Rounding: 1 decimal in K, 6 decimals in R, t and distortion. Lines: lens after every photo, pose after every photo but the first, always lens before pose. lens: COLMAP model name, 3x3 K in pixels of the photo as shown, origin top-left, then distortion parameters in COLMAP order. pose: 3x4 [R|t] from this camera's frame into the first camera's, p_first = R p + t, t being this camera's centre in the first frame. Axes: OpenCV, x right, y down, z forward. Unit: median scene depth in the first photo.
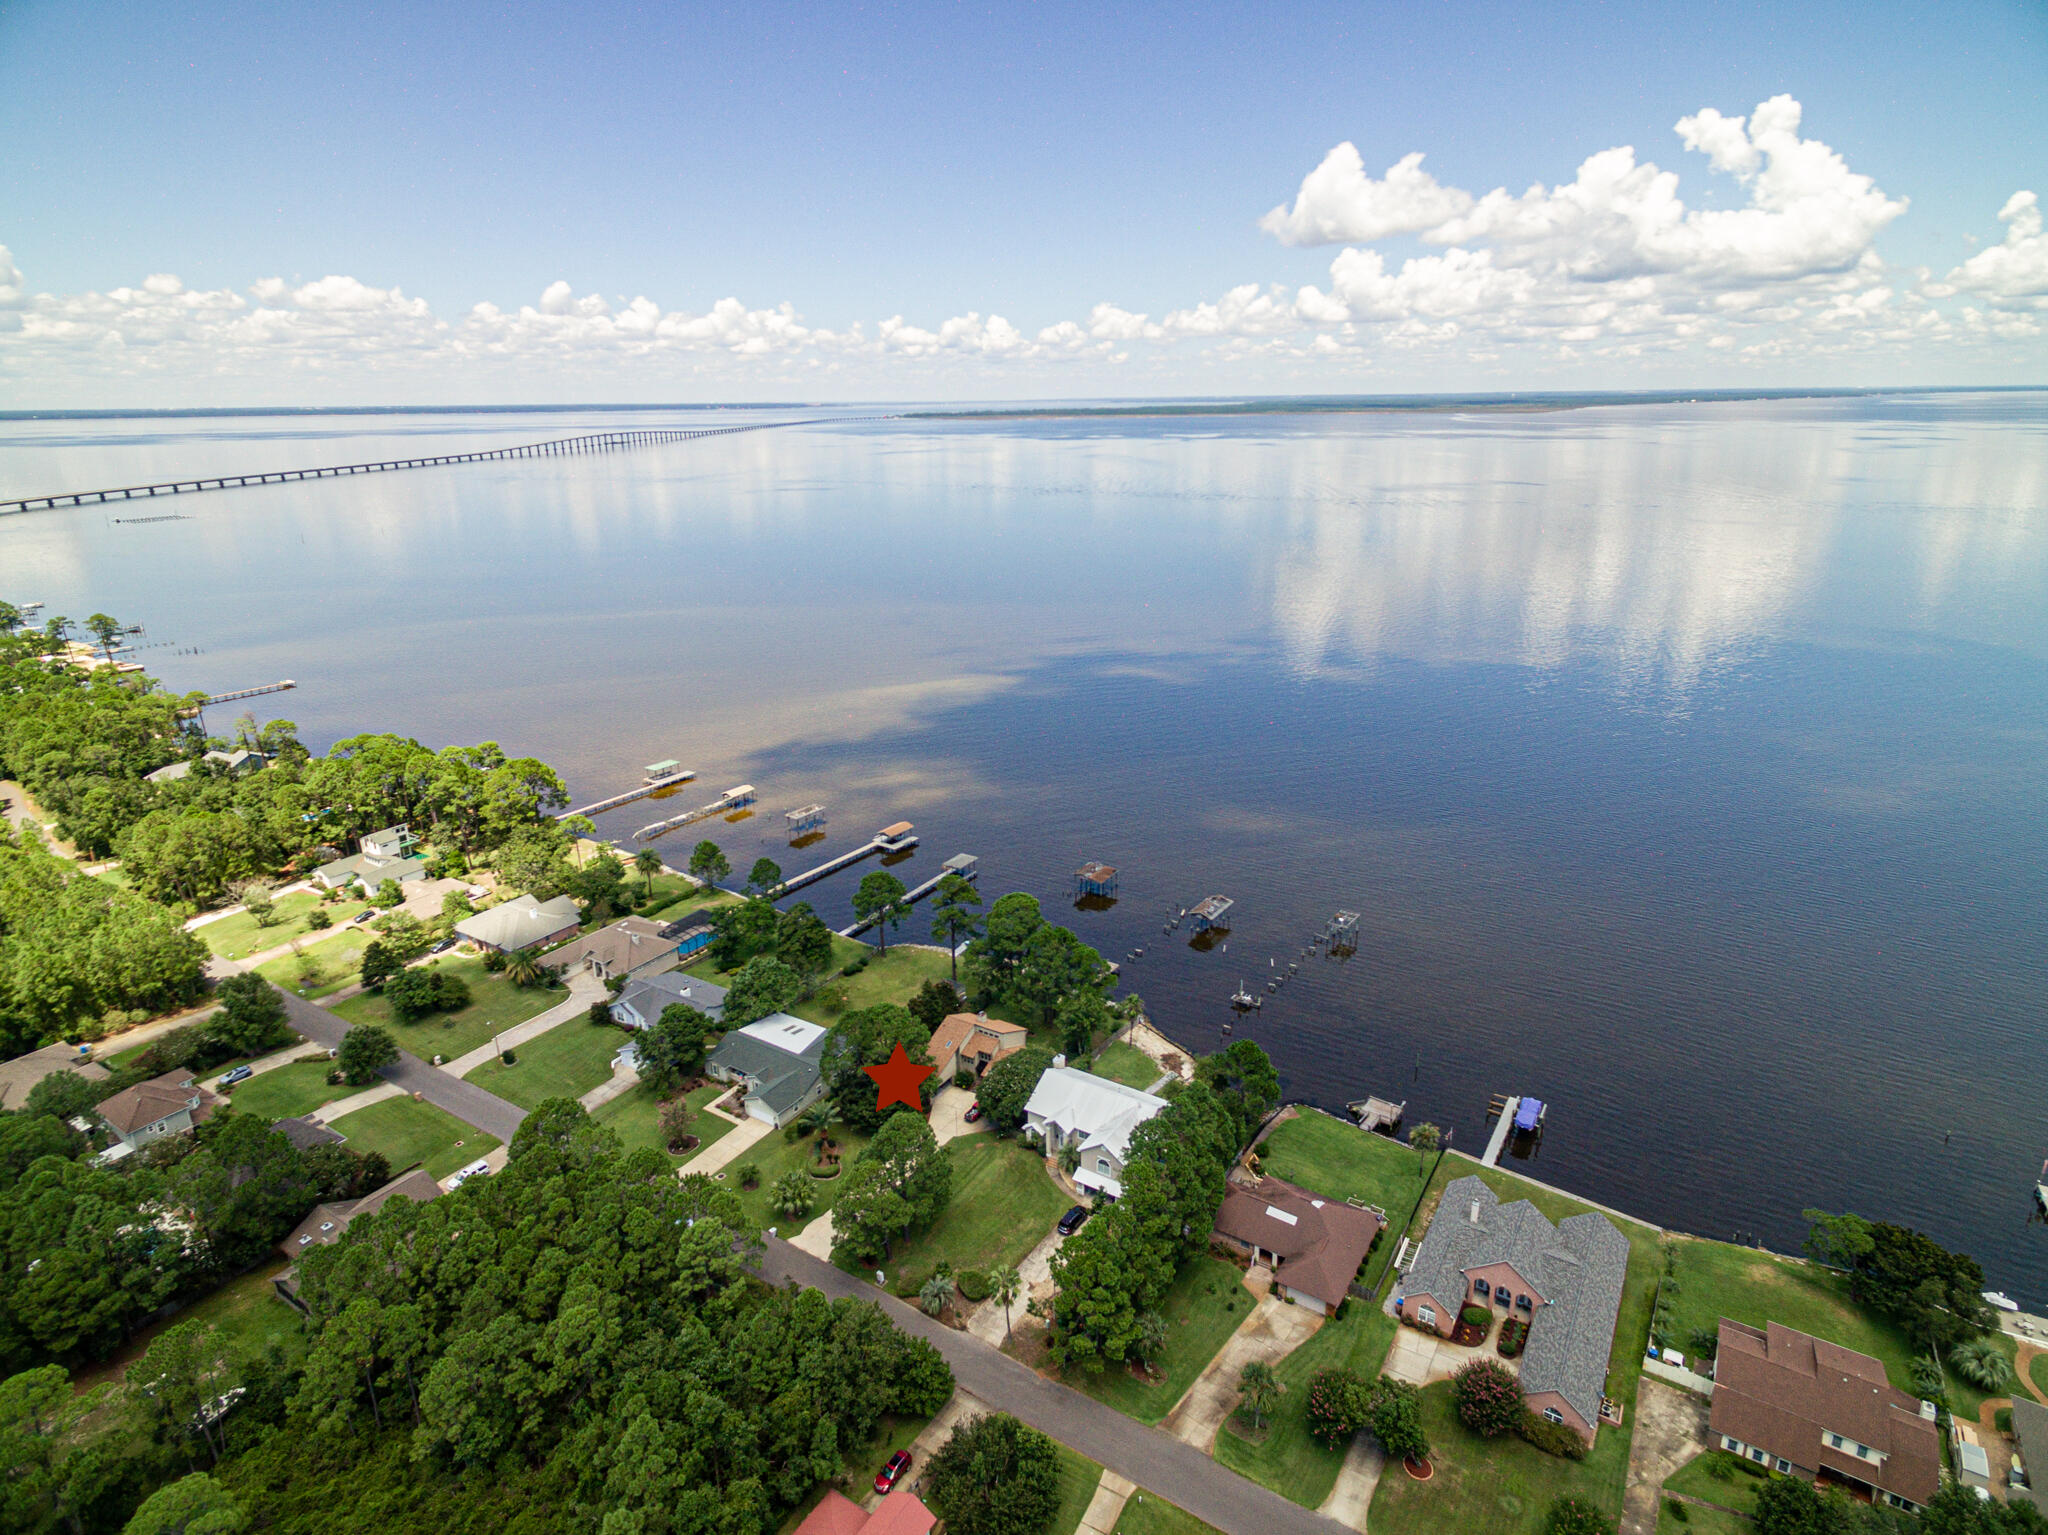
lens RADIAL K [[1139.8, 0, 1032.5], [0, 1139.8, 760.1], [0, 0, 1]] dist [0.004348, -0.002621]
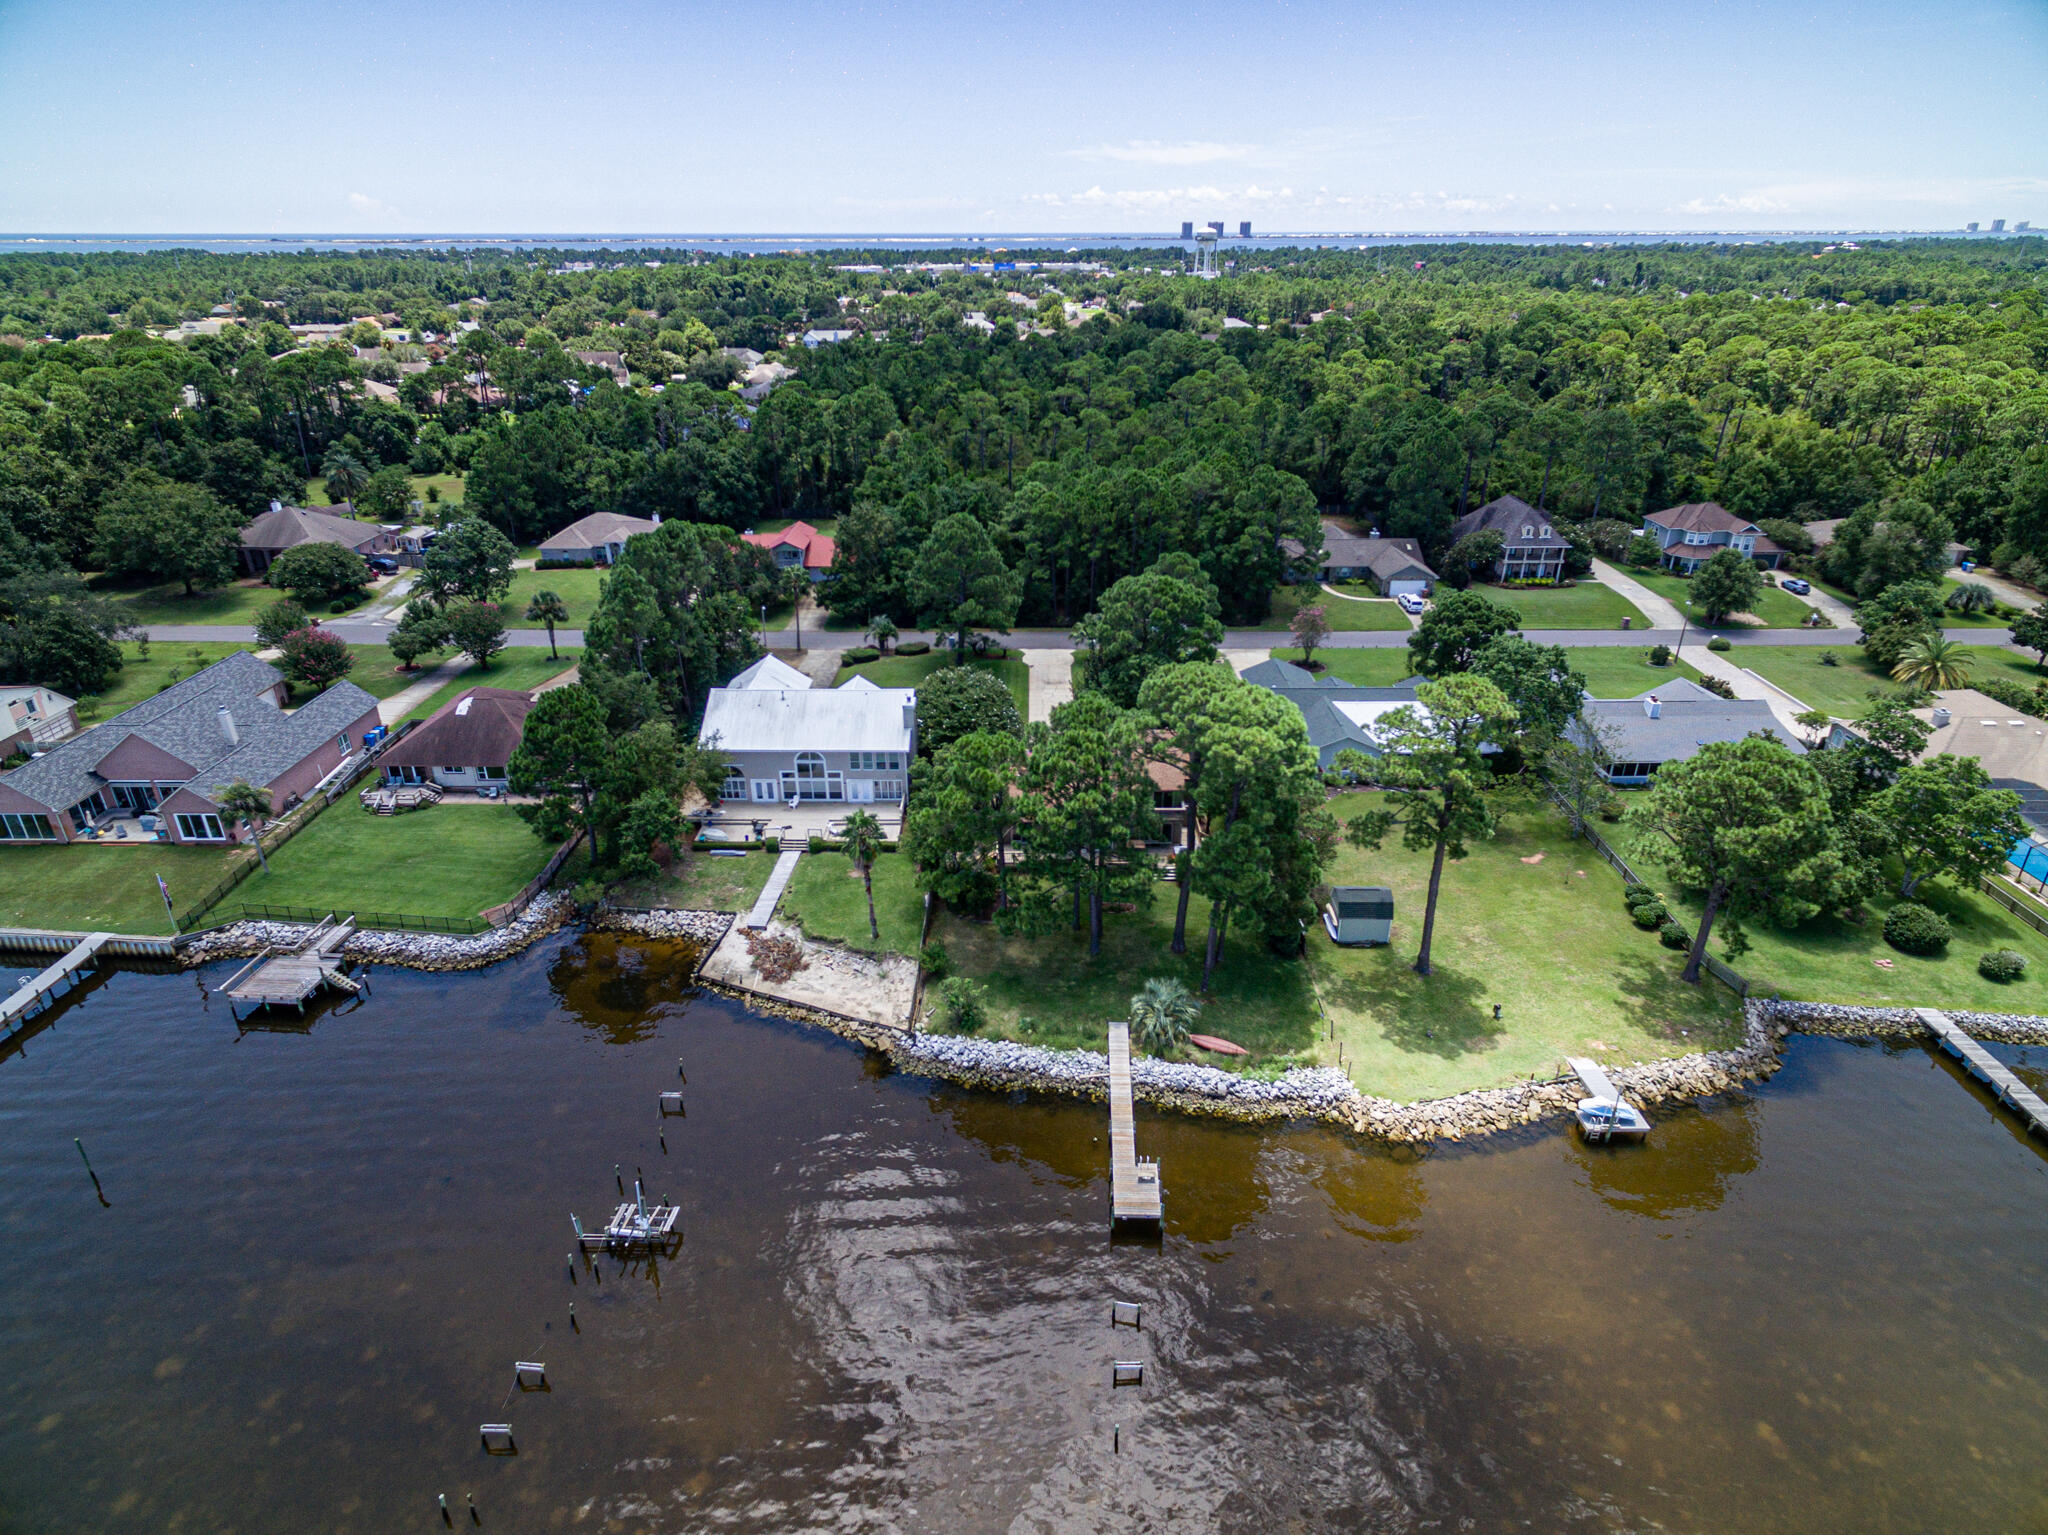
lens RADIAL K [[1139.8, 0, 1032.5], [0, 1139.8, 760.1], [0, 0, 1]] dist [0.004348, -0.002621]
pose [[-0.843876, 0.221761, -0.488565, 0.223308], [-0.157235, 0.768393, 0.620362, -0.077035], [0.512982, 0.600328, -0.613560, 1.203806]]
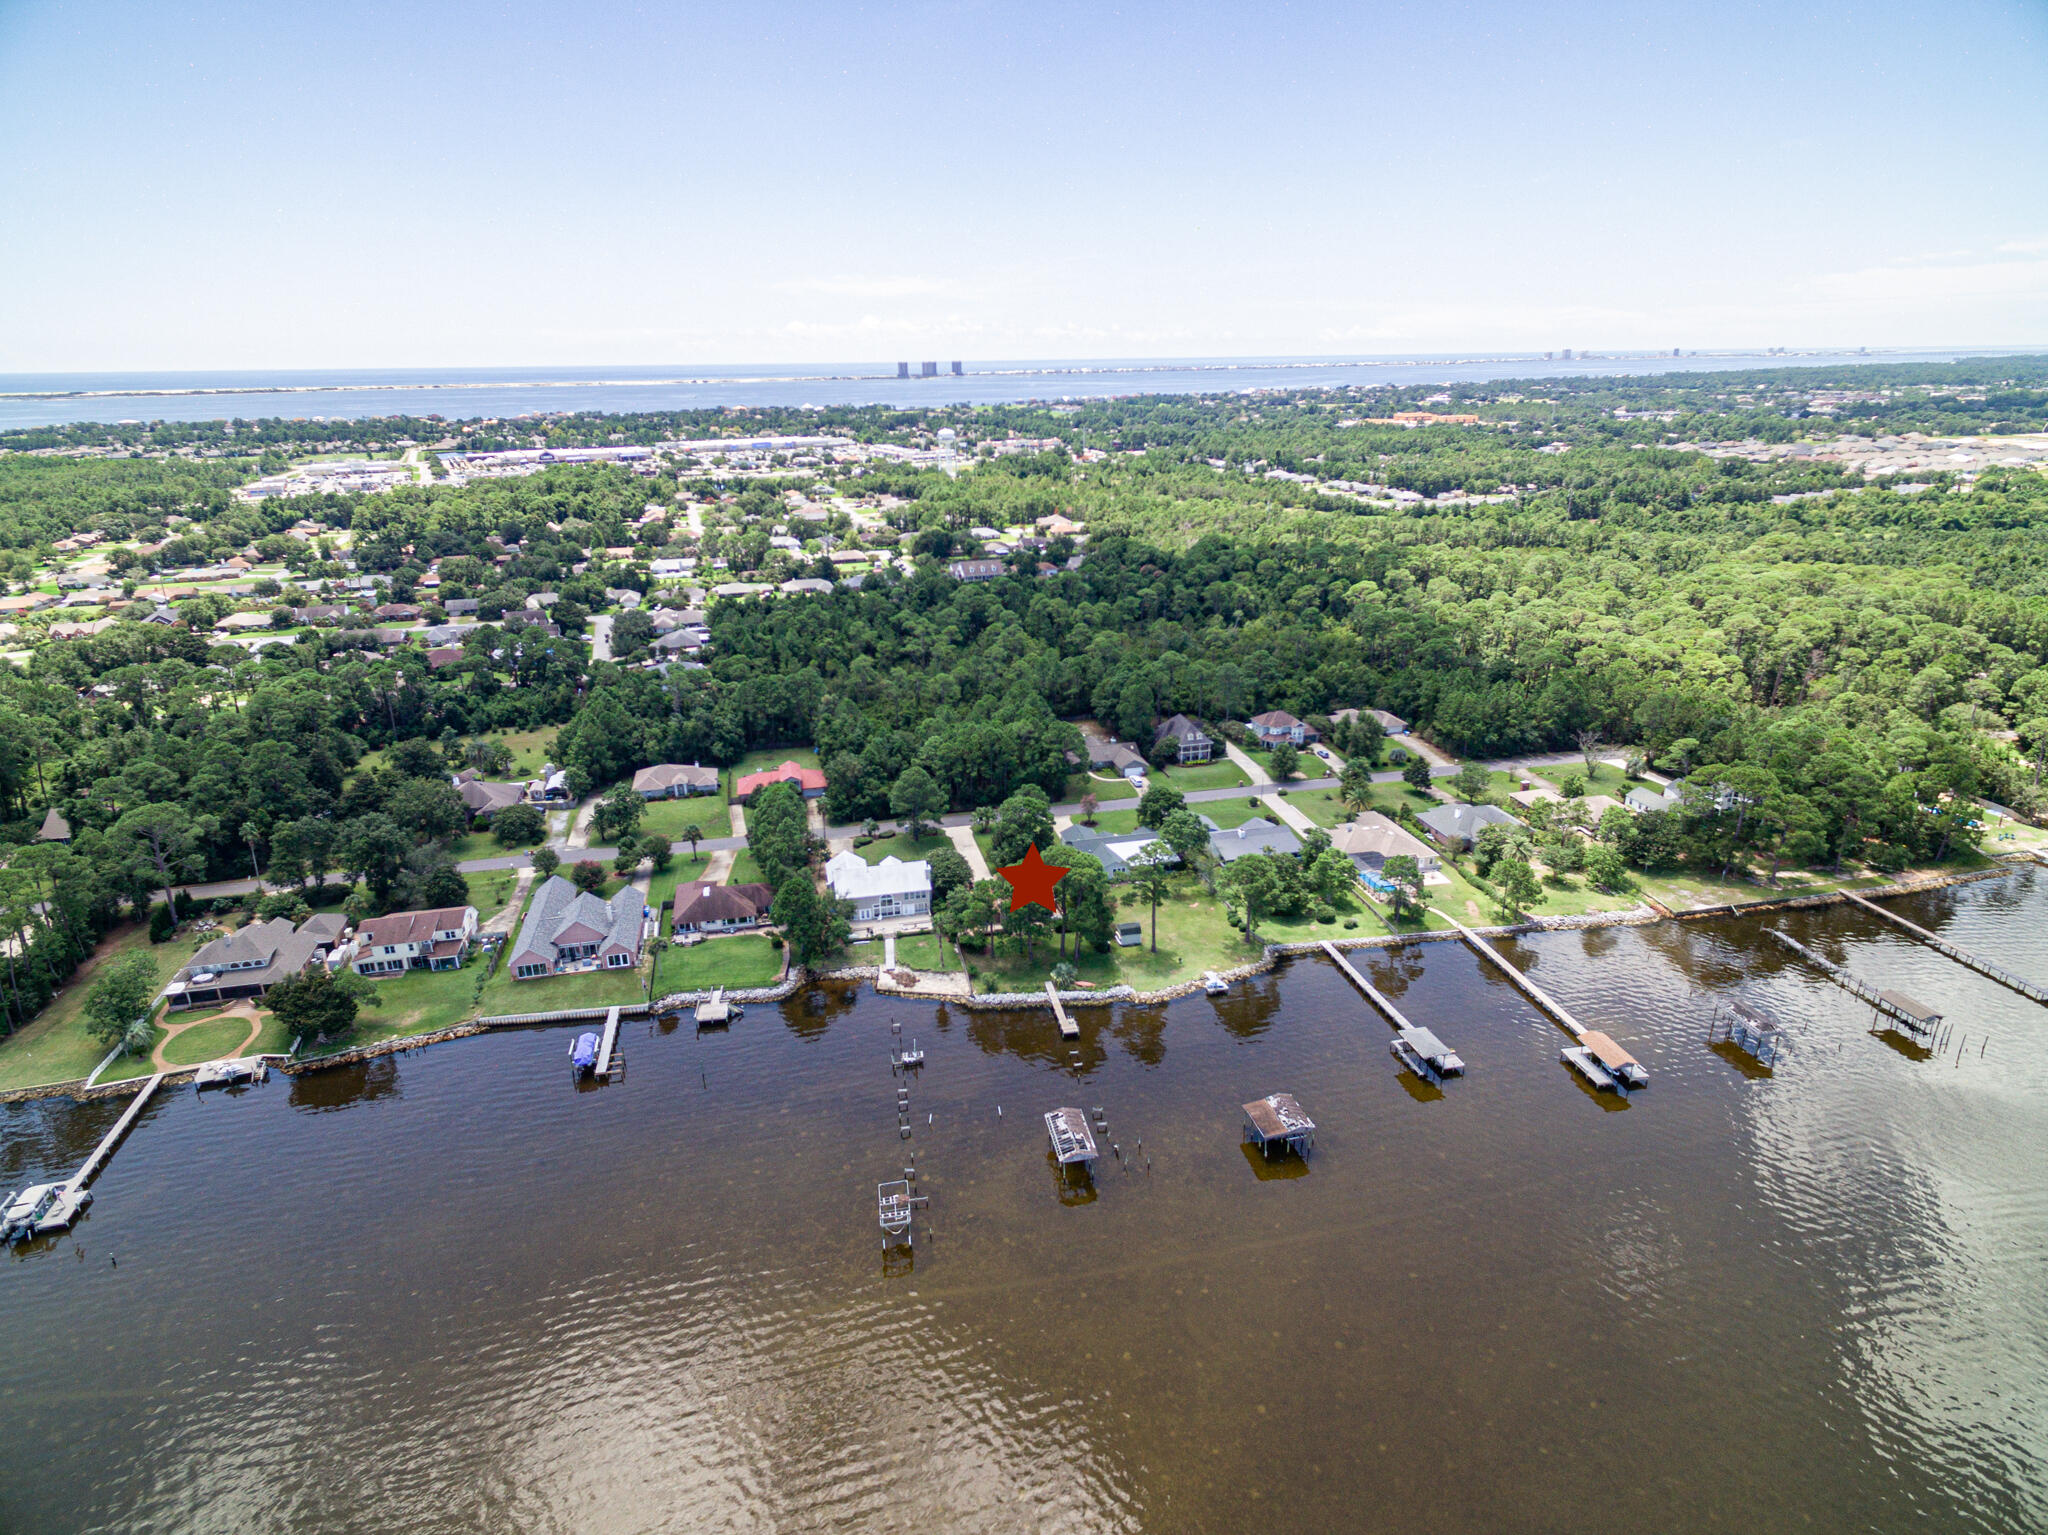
lens RADIAL K [[1142.1, 0, 1024.0], [0, 1142.1, 767.5], [0, 0, 1]] dist [0.009538, -0.010658]
pose [[-0.701416, 0.248085, -0.668183, 0.678963], [-0.194112, 0.835545, 0.513989, -0.457127], [0.685810, 0.490222, -0.537909, 1.476706]]
